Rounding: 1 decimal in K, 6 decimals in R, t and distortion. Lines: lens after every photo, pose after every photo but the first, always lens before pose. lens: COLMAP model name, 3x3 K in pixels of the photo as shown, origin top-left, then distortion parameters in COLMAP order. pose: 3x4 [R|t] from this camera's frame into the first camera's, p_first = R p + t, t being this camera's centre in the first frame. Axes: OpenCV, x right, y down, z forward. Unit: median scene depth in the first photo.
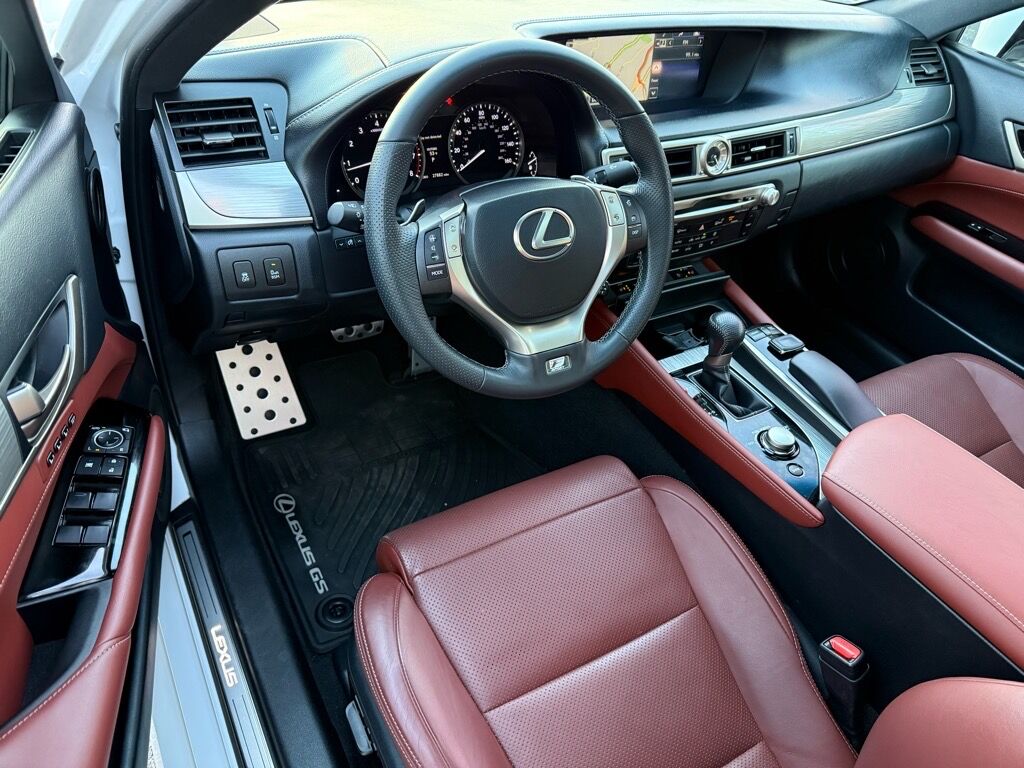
lens RADIAL K [[737.6, 0, 513.3], [0, 737.6, 390.9], [0, 0, 1]] dist [0.043212, -0.066571]
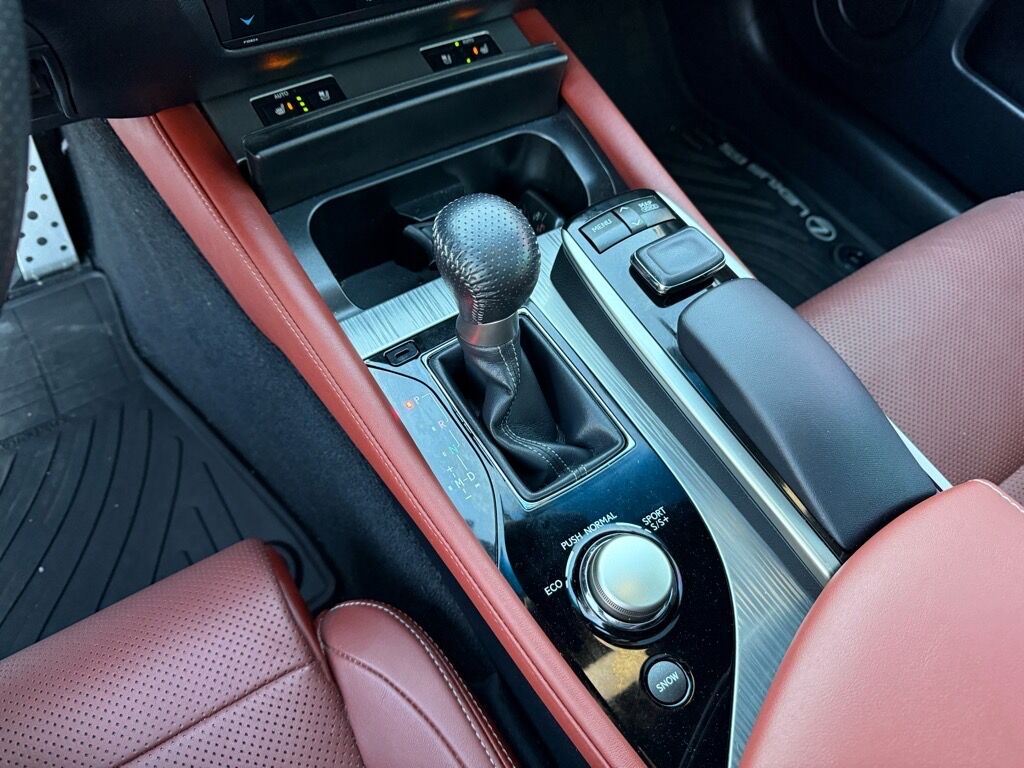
lens RADIAL K [[737.6, 0, 512.6], [0, 737.6, 381.1], [0, 0, 1]] dist [0.043212, -0.066571]
pose [[0.997610, -0.065050, 0.023316, 0.289779], [0.056104, 0.959436, 0.276287, -0.117622], [-0.040343, -0.274318, 0.960792, 0.673237]]
